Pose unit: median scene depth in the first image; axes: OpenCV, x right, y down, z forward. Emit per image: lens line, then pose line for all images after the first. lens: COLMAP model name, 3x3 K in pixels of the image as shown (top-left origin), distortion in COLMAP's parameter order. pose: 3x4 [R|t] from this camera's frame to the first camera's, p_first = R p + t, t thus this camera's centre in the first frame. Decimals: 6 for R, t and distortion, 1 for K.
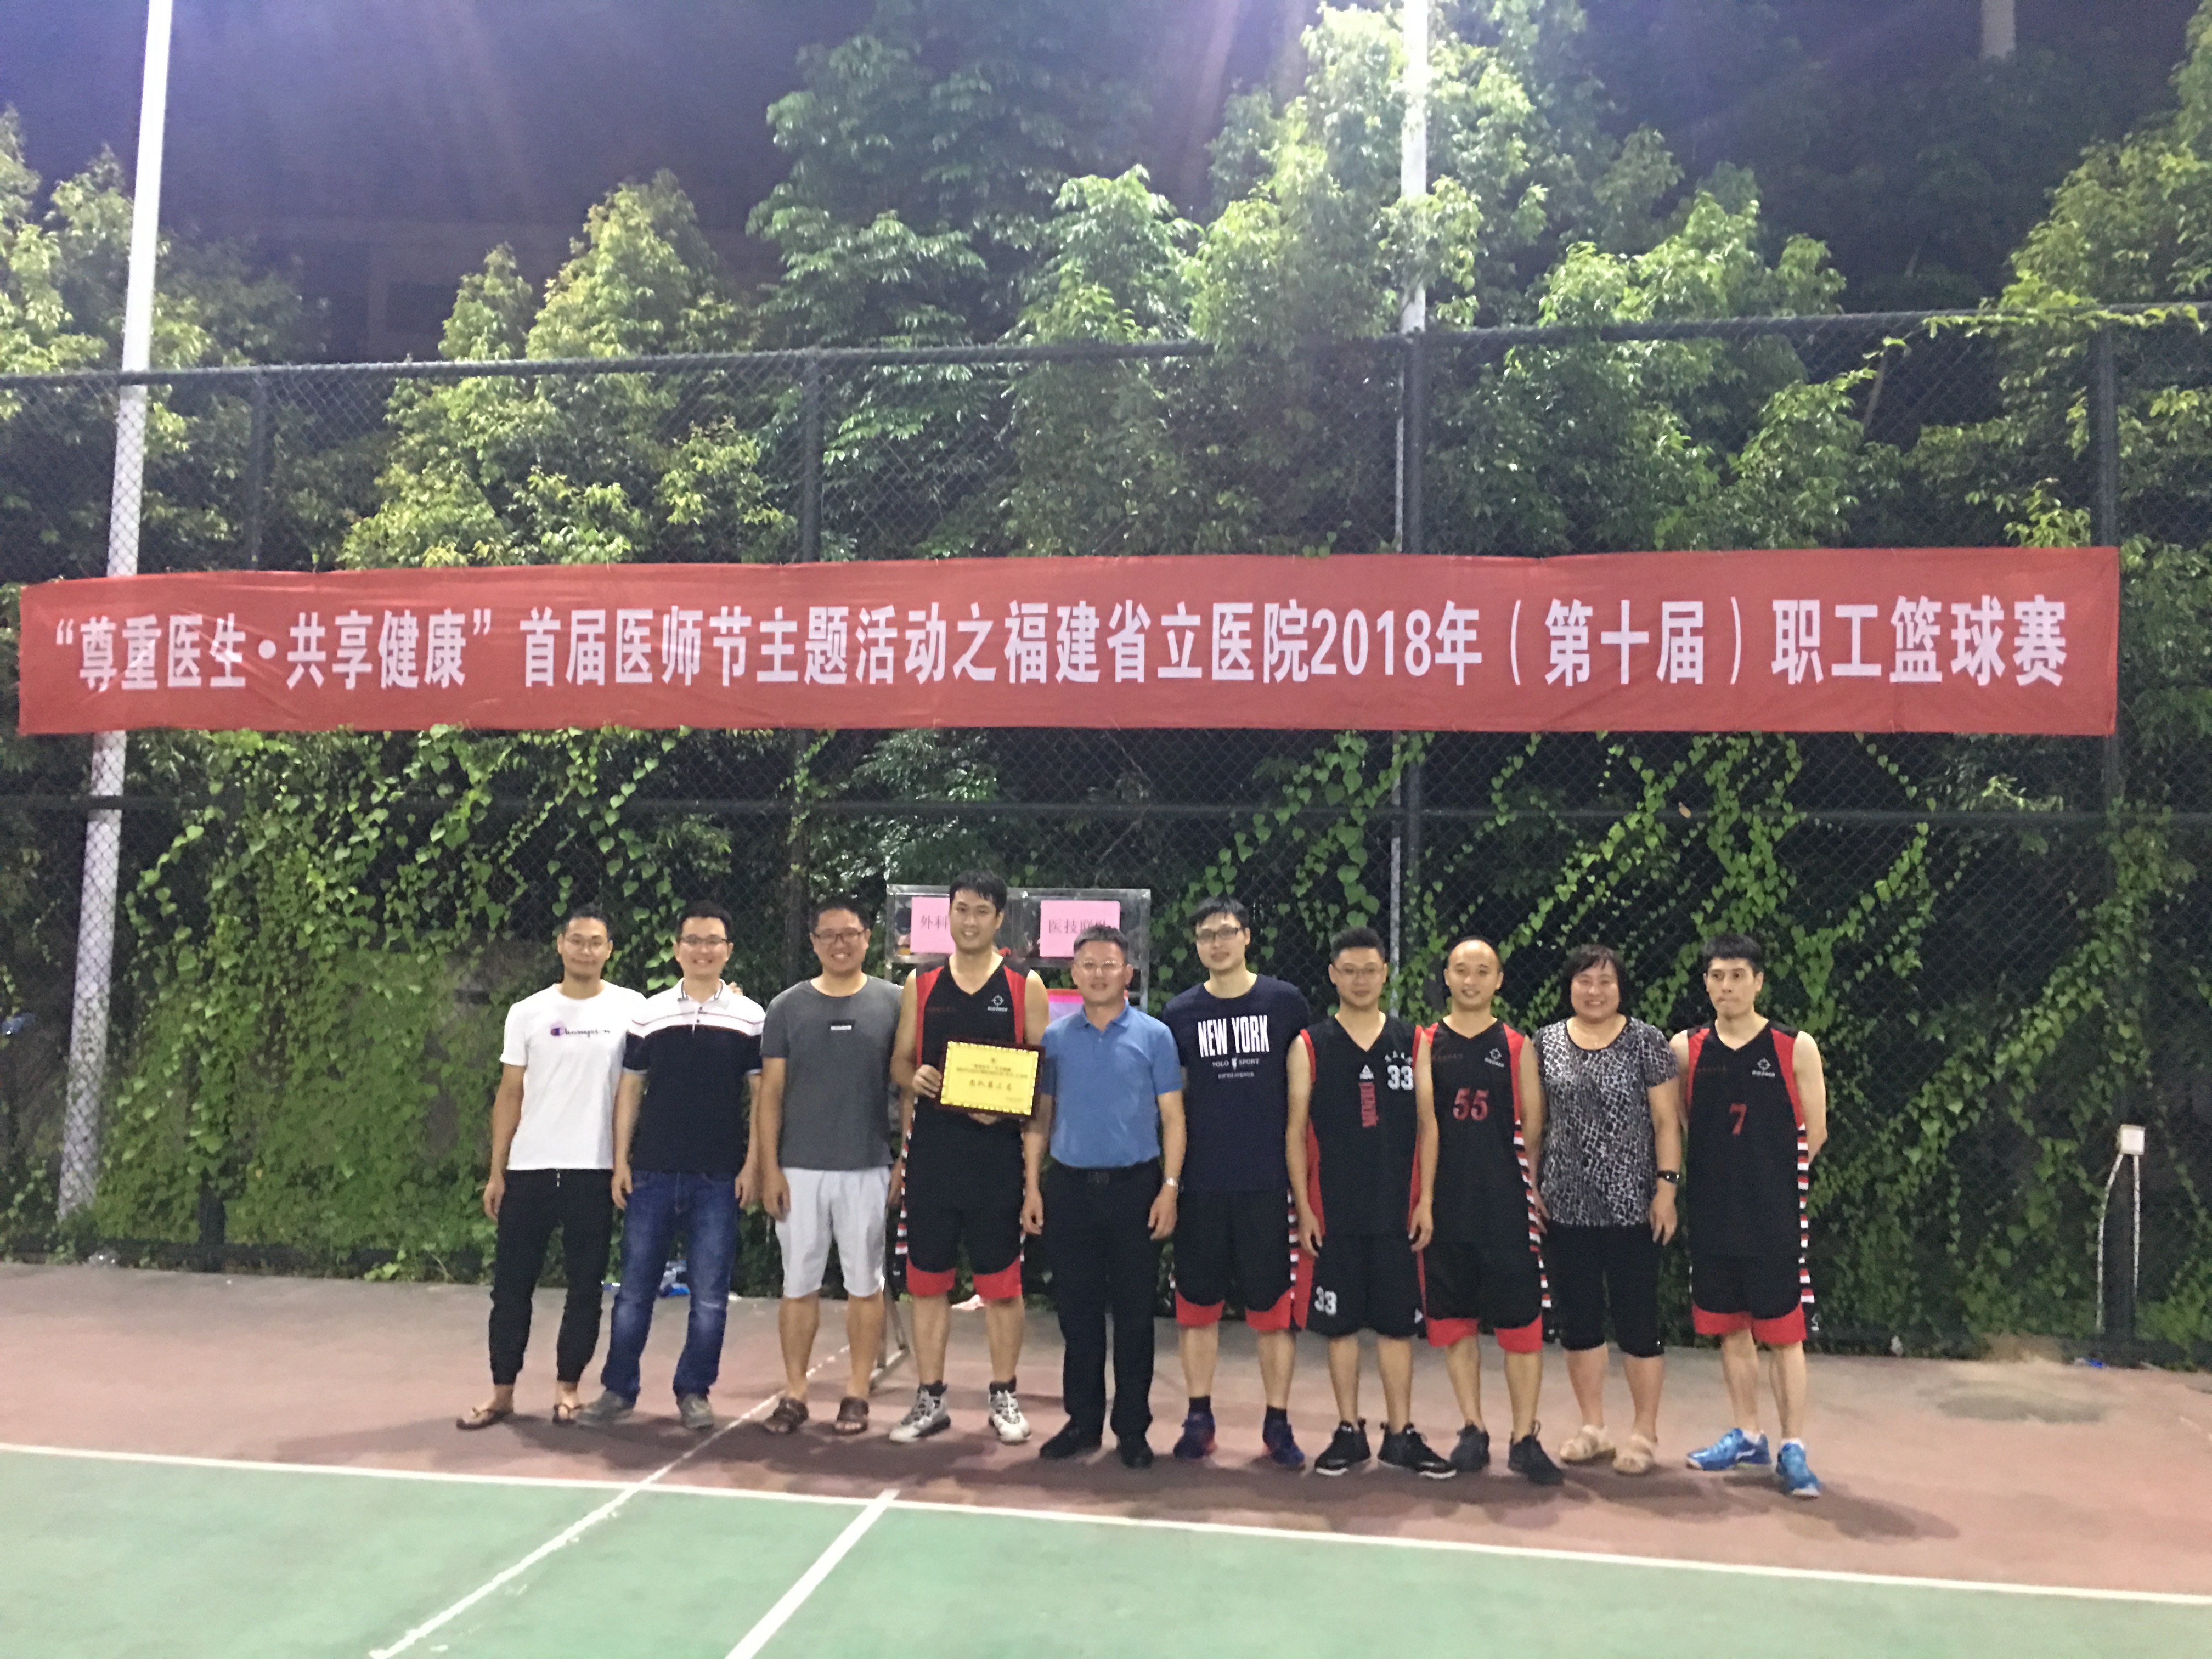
lens RADIAL K [[1875.9, 0, 1104.6], [0, 1875.9, 813.7], [0, 0, 1]] dist [0.094681, -0.126726]
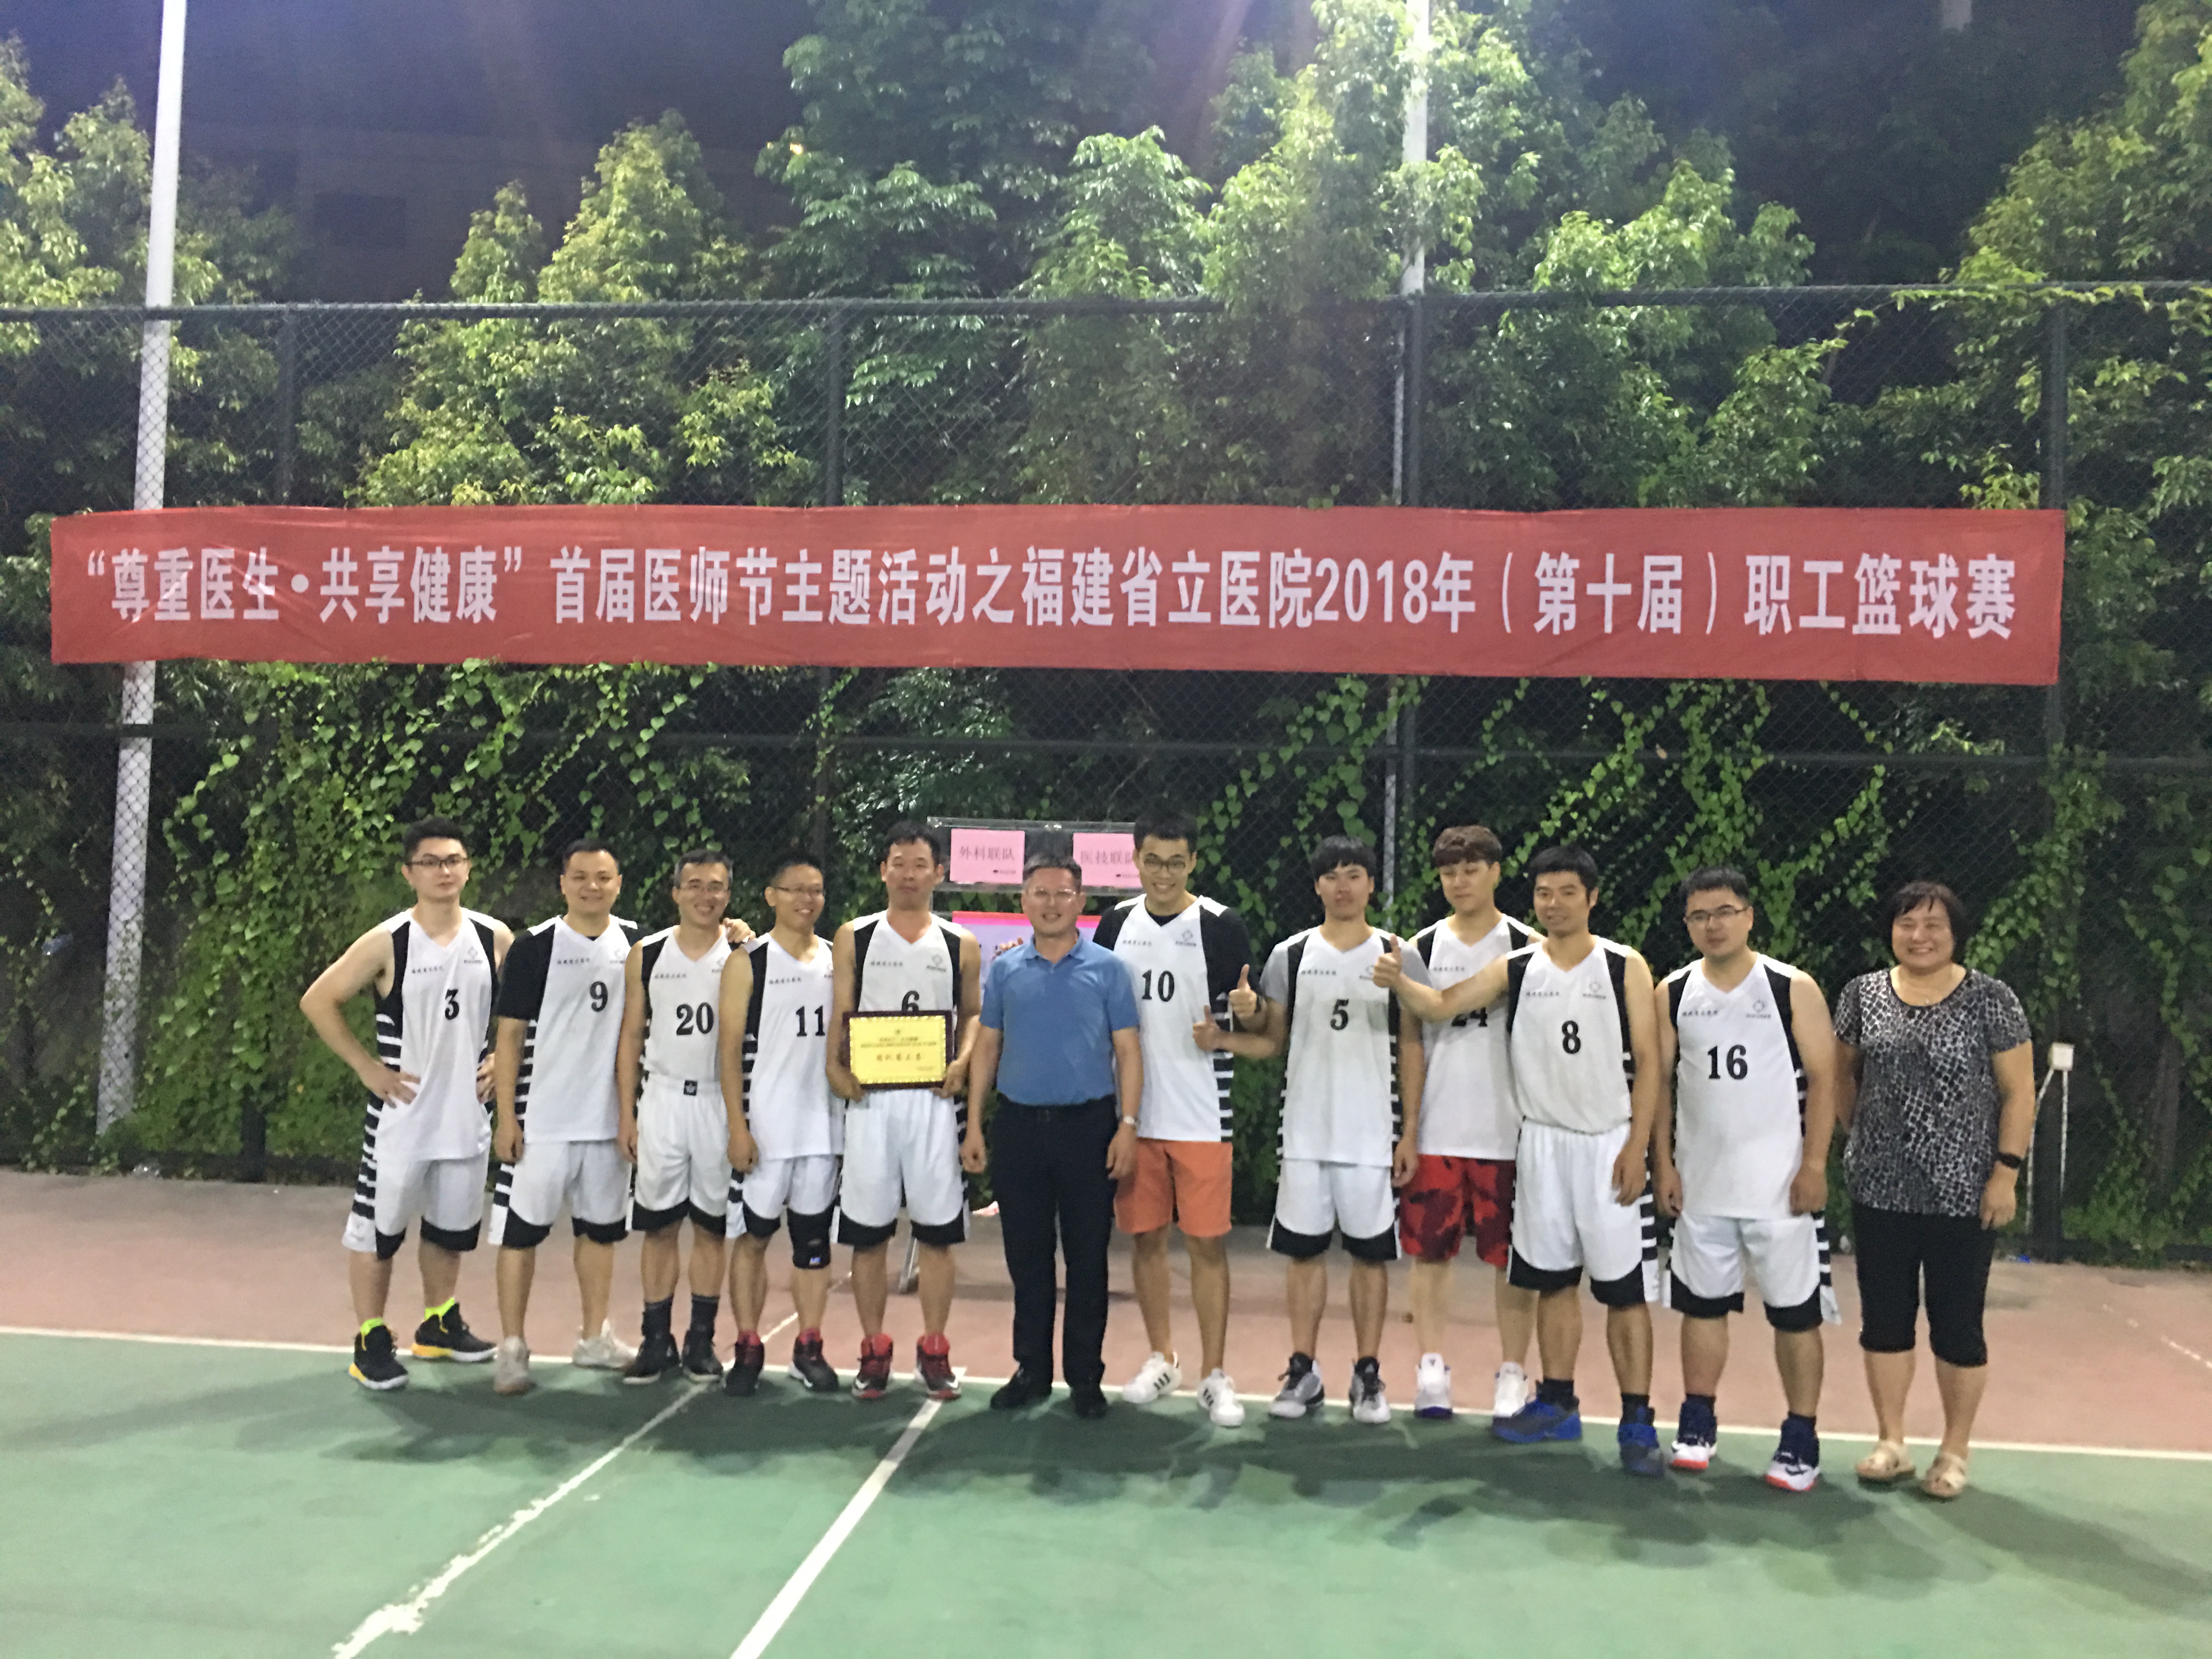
lens RADIAL K [[1874.1, 0, 1118.1], [0, 1874.1, 821.1], [0, 0, 1]] dist [0.094830, -0.128398]
pose [[0.999037, 0.006242, 0.043431, -0.043834], [-0.008030, 0.999122, 0.041123, -0.003809], [-0.043136, -0.041432, 0.998210, -0.052492]]
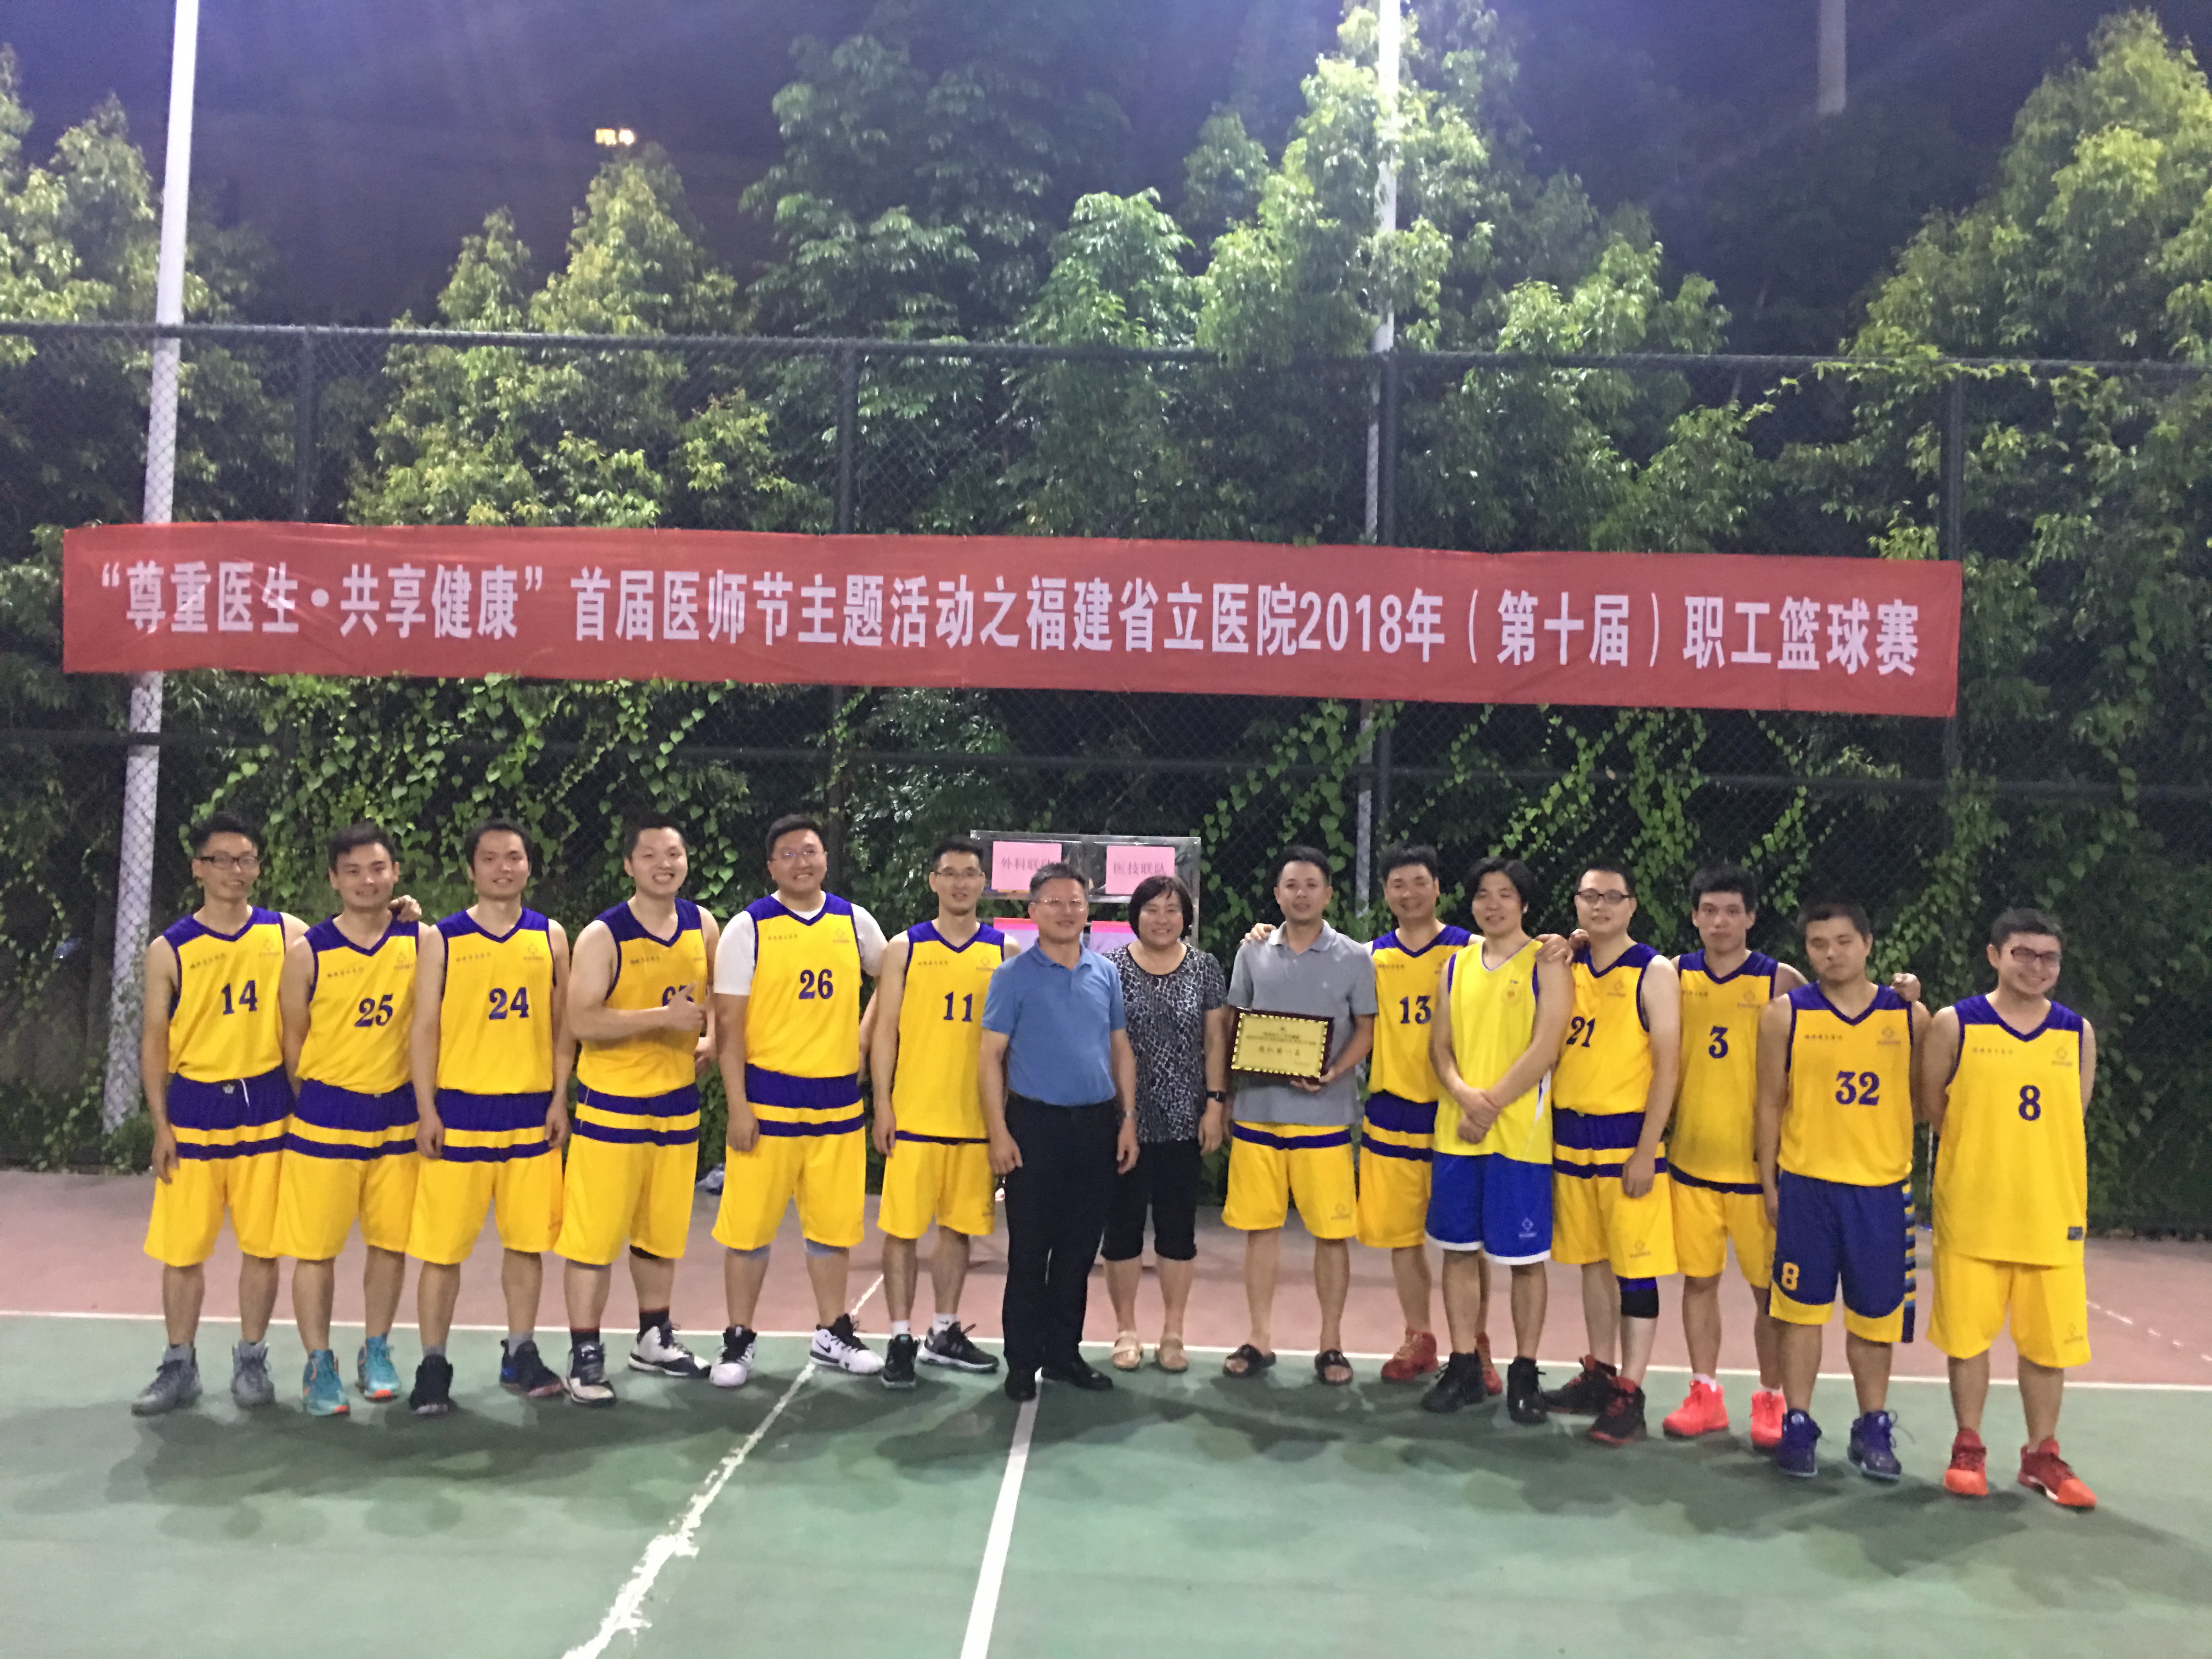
lens RADIAL K [[1875.9, 0, 1104.6], [0, 1875.9, 813.7], [0, 0, 1]] dist [0.094681, -0.126726]
pose [[0.990630, 0.012340, 0.136016, -0.156017], [-0.017399, 0.999198, 0.036071, -0.012343], [-0.135462, -0.038100, 0.990050, -0.119286]]
